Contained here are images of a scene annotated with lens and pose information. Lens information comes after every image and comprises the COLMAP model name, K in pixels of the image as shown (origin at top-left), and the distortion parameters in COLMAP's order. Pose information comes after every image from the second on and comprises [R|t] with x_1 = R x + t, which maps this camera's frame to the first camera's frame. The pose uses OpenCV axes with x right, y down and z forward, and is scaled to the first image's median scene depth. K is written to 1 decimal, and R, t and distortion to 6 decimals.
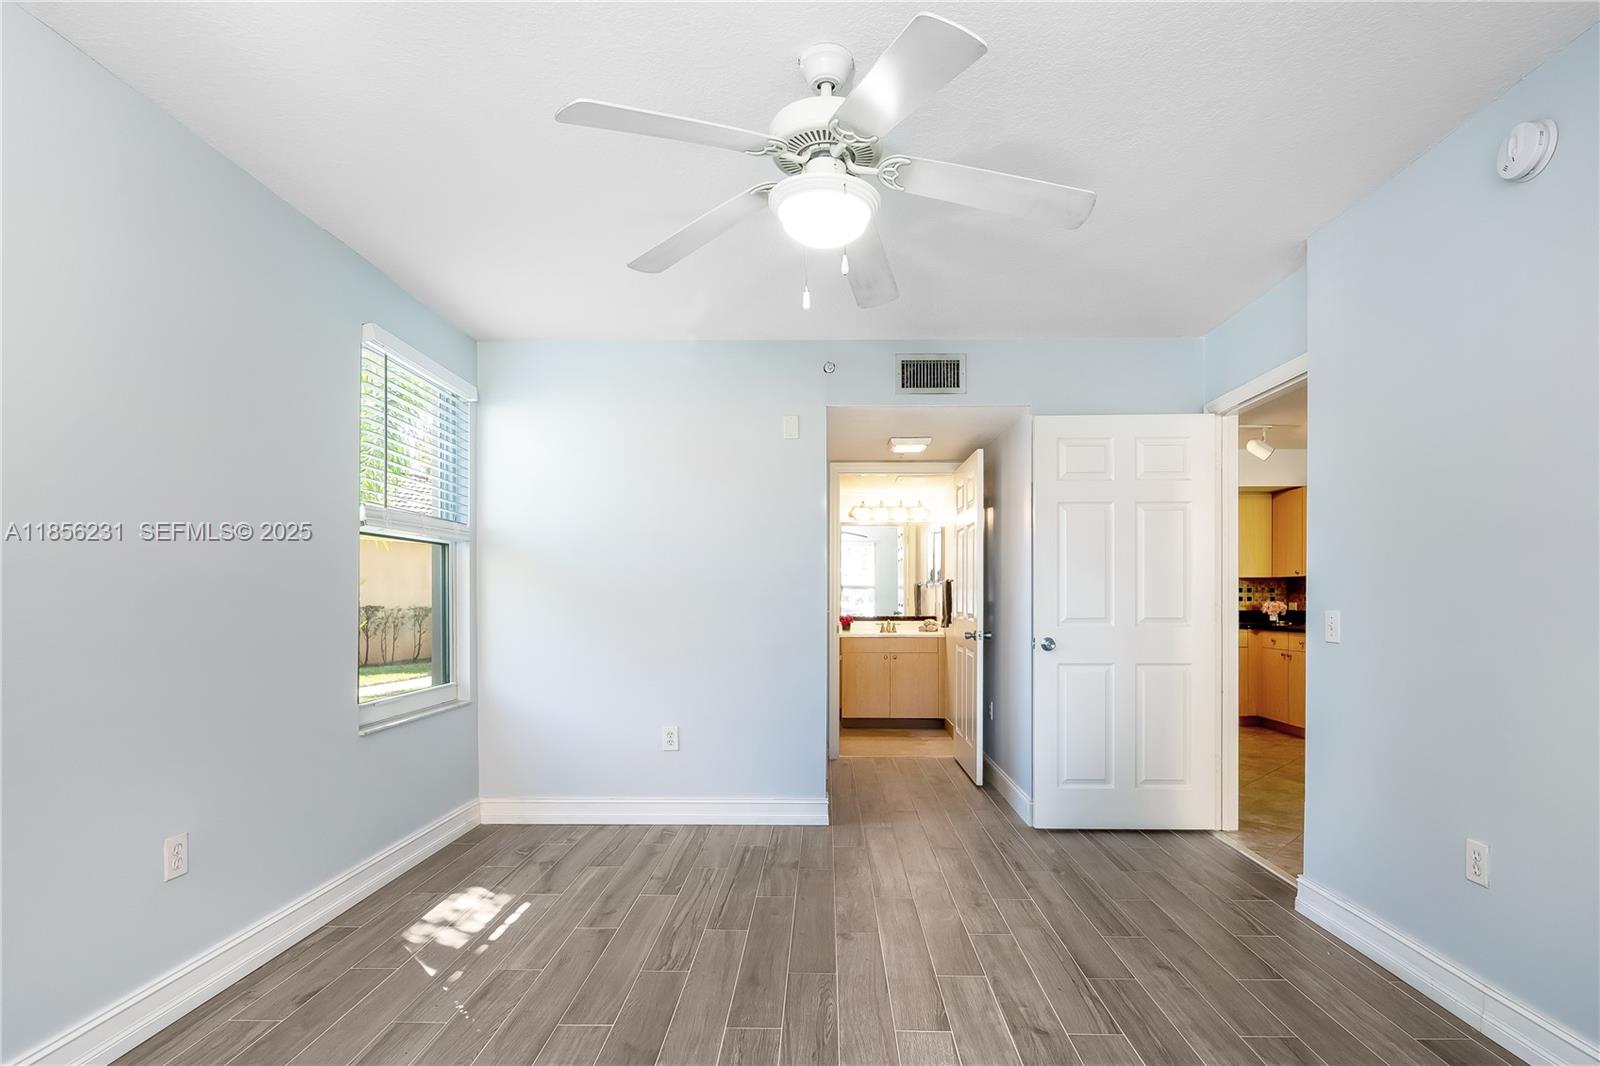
lens RADIAL K [[765.2, 0, 801.1], [0, 765.2, 595.0], [0, 0, 1]] dist [-0.000135, 0.000076]
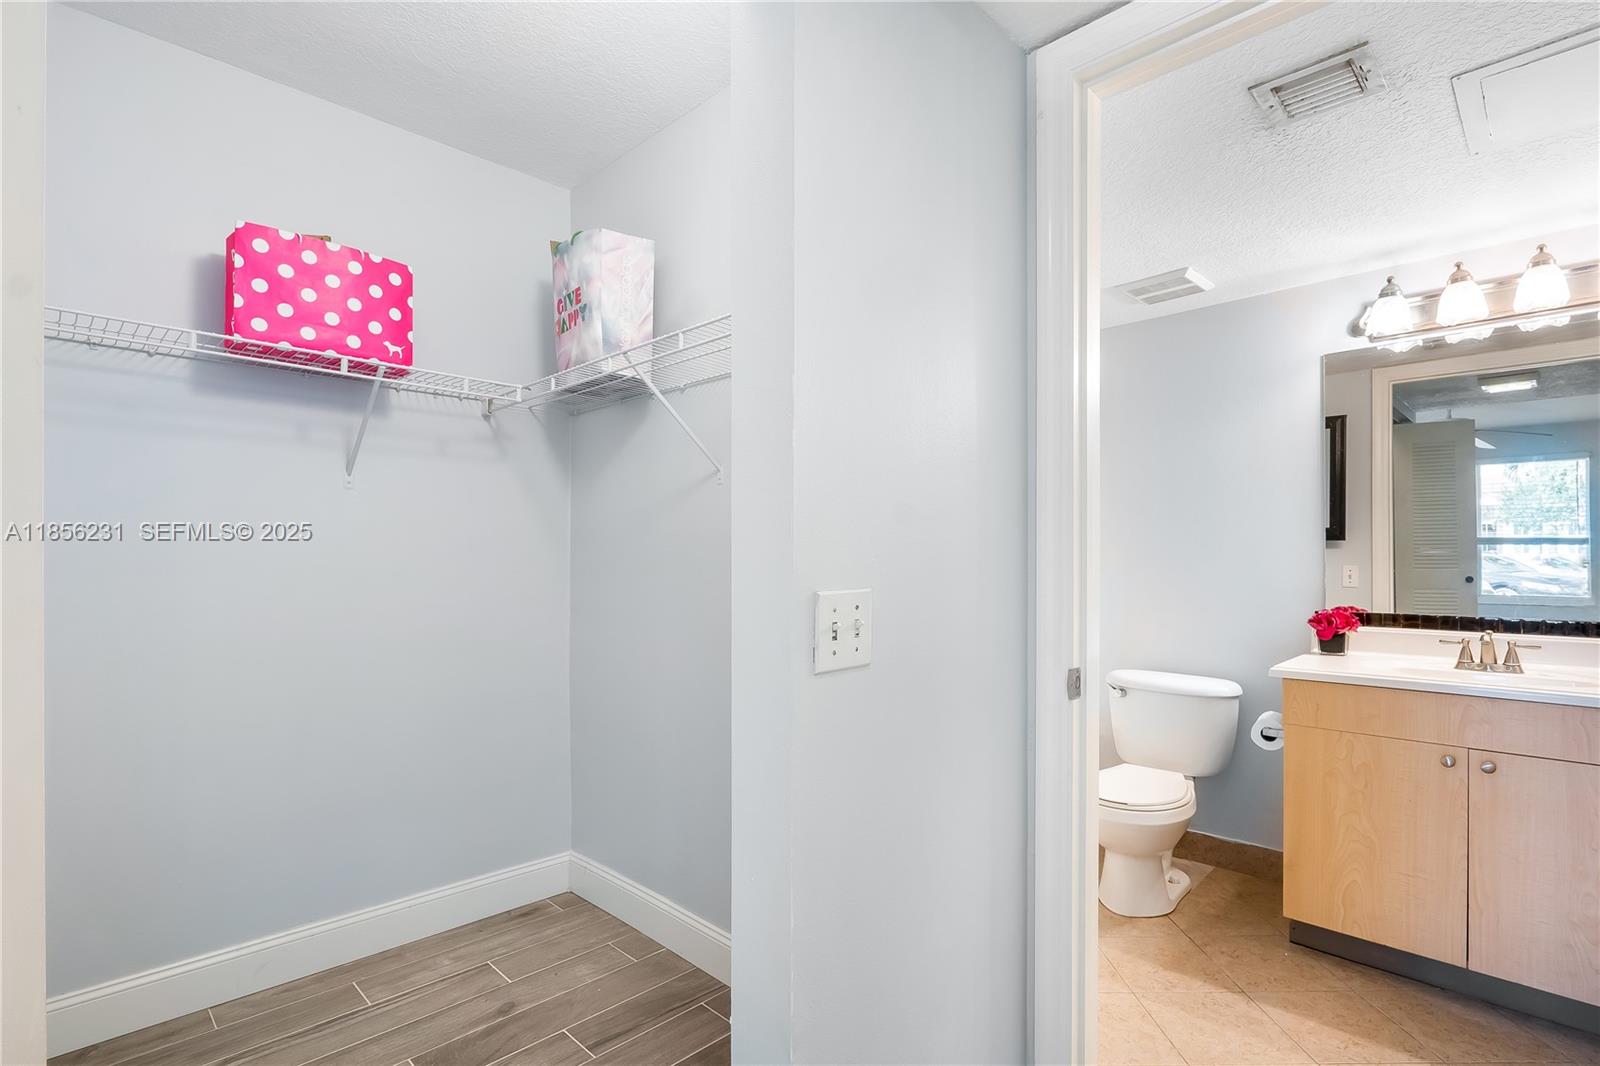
lens RADIAL K [[766.2, 0, 806.4], [0, 766.2, 549.6], [0, 0, 1]] dist [-0.005213, 0.000045]
pose [[0.733696, -0.003688, -0.679467, 0.118696], [-0.003330, 0.999954, -0.009023, 0.003109], [0.679469, 0.008883, 0.733650, 0.565390]]
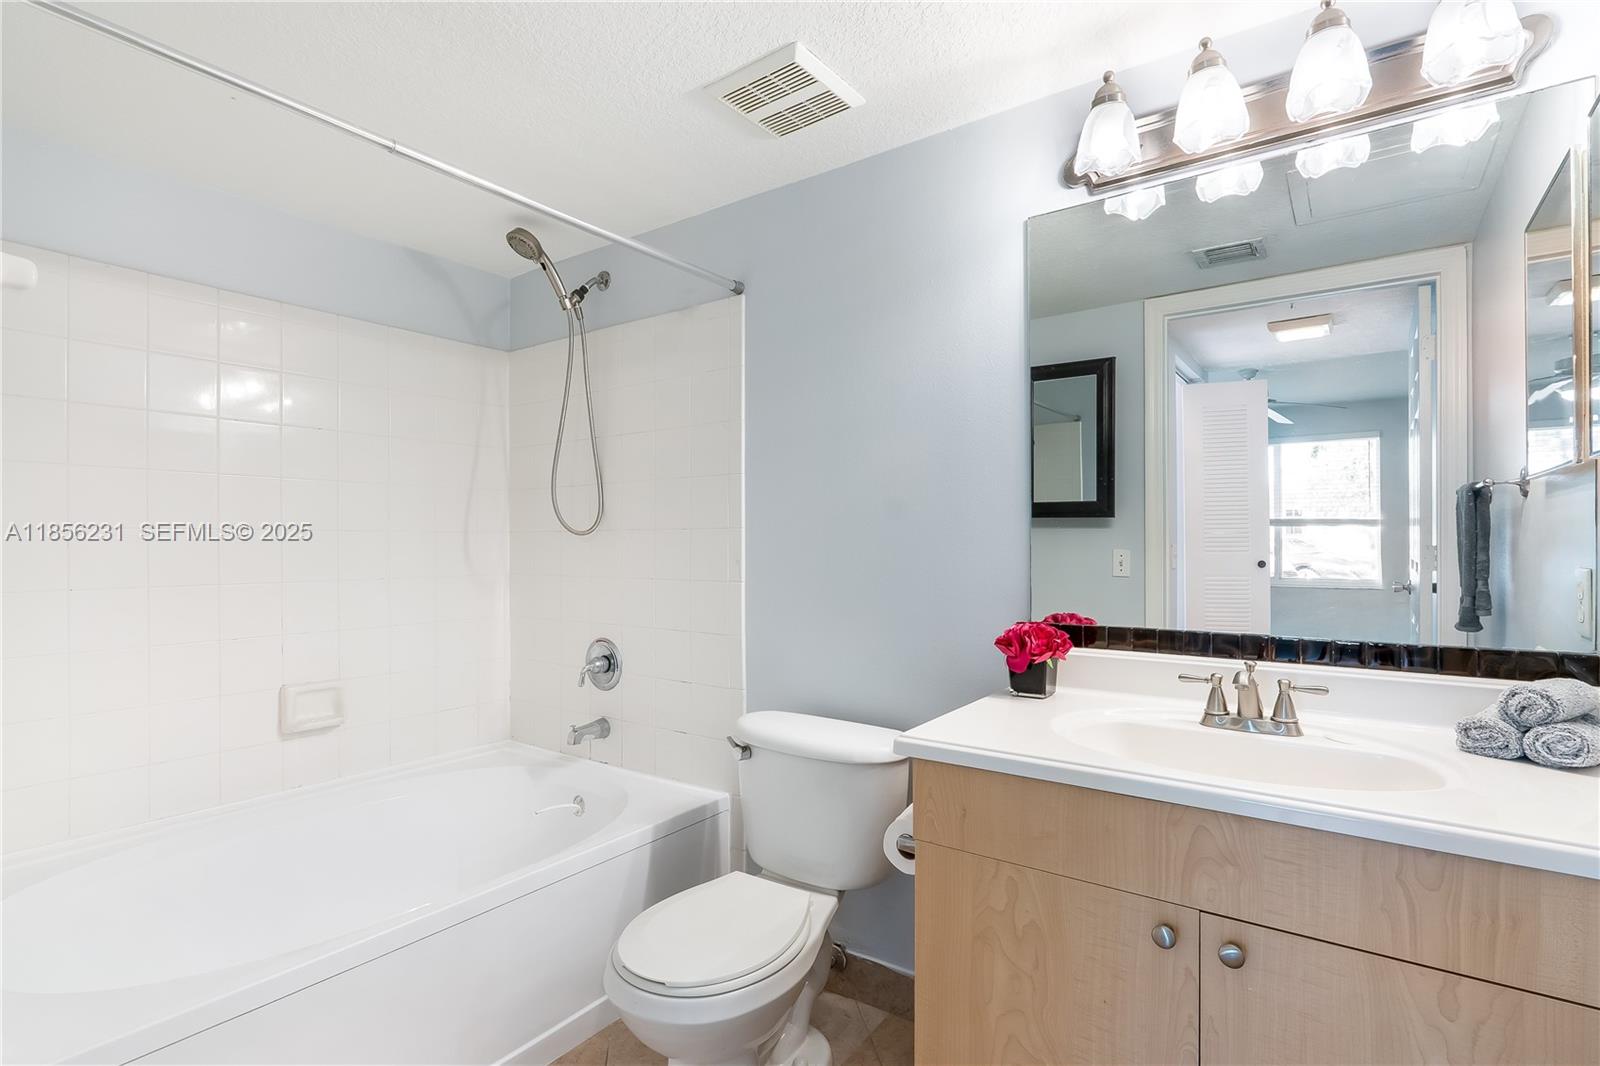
lens RADIAL K [[767.4, 0, 800.0], [0, 767.4, 533.0], [0, 0, 1]] dist [-0.003743, 0.000182]
pose [[0.829522, -0.003616, -0.558463, 0.124545], [-0.001826, 0.999956, -0.009186, 0.003464], [0.558472, 0.008640, 0.829479, 0.769956]]
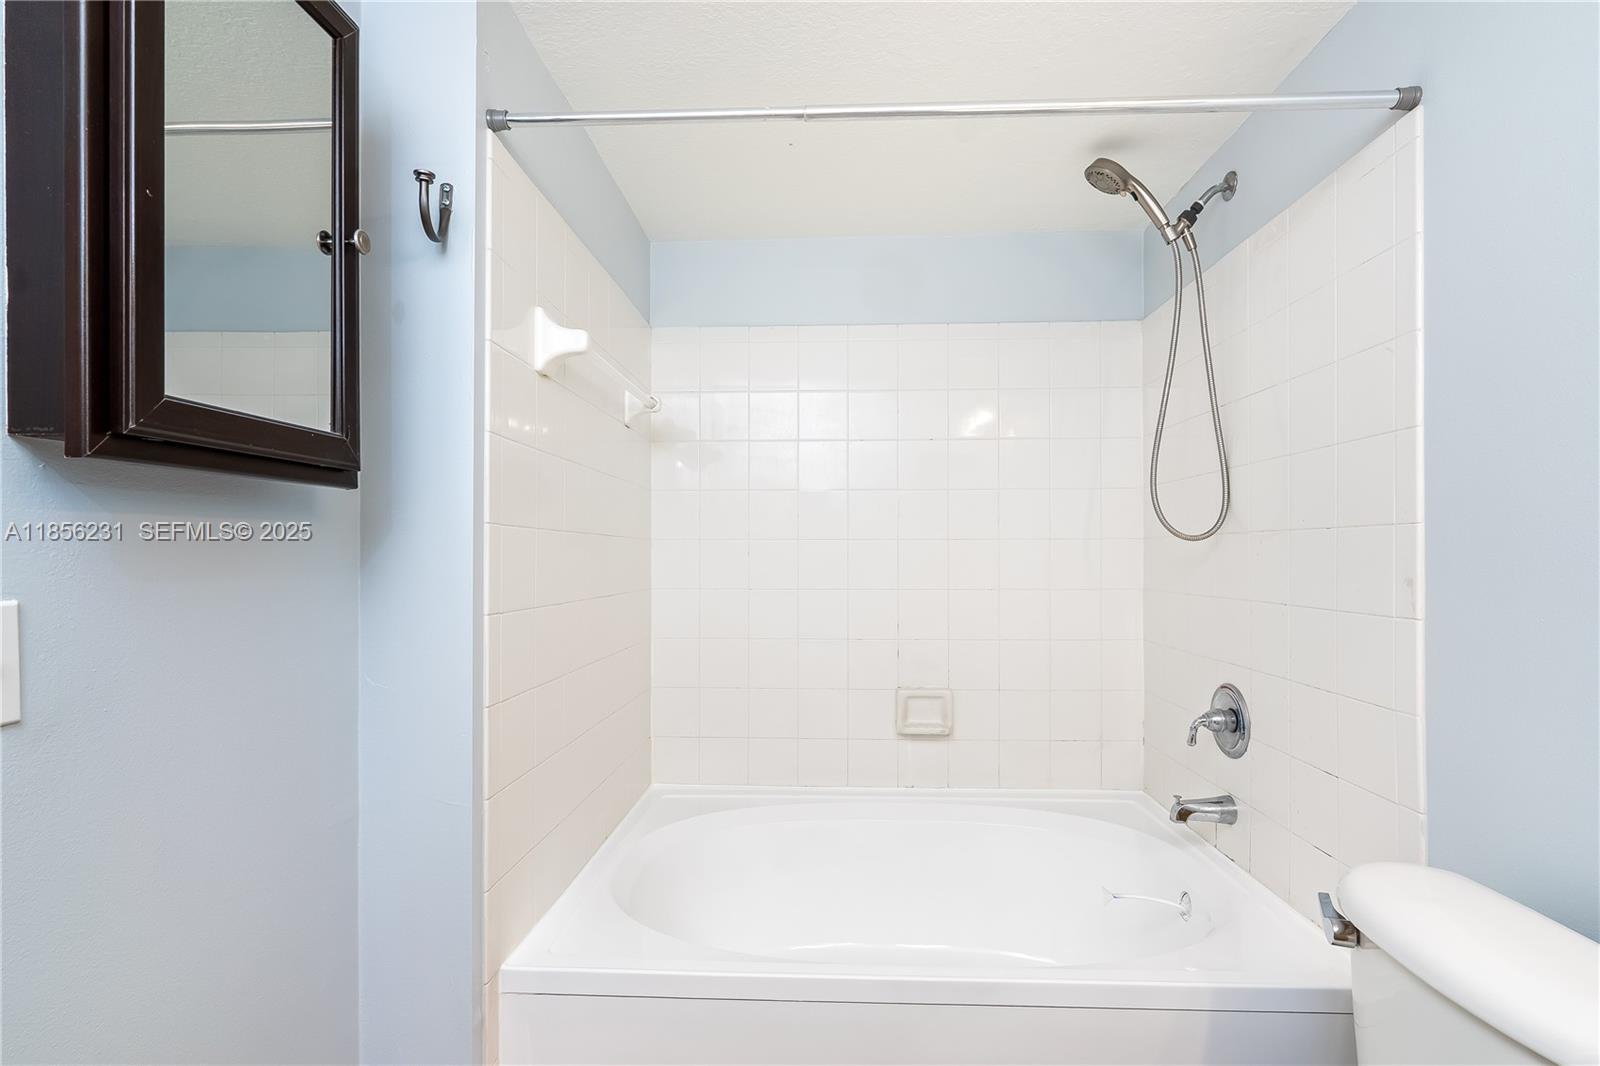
lens RADIAL K [[774.9, 0, 805.7], [0, 774.9, 548.3], [0, 0, 1]] dist [-0.007491, 0.000026]
pose [[-0.004730, -0.003086, -0.999984, 0.108442], [0.001861, 0.999993, -0.003095, 0.004441], [0.999987, -0.001876, -0.004724, 0.869510]]
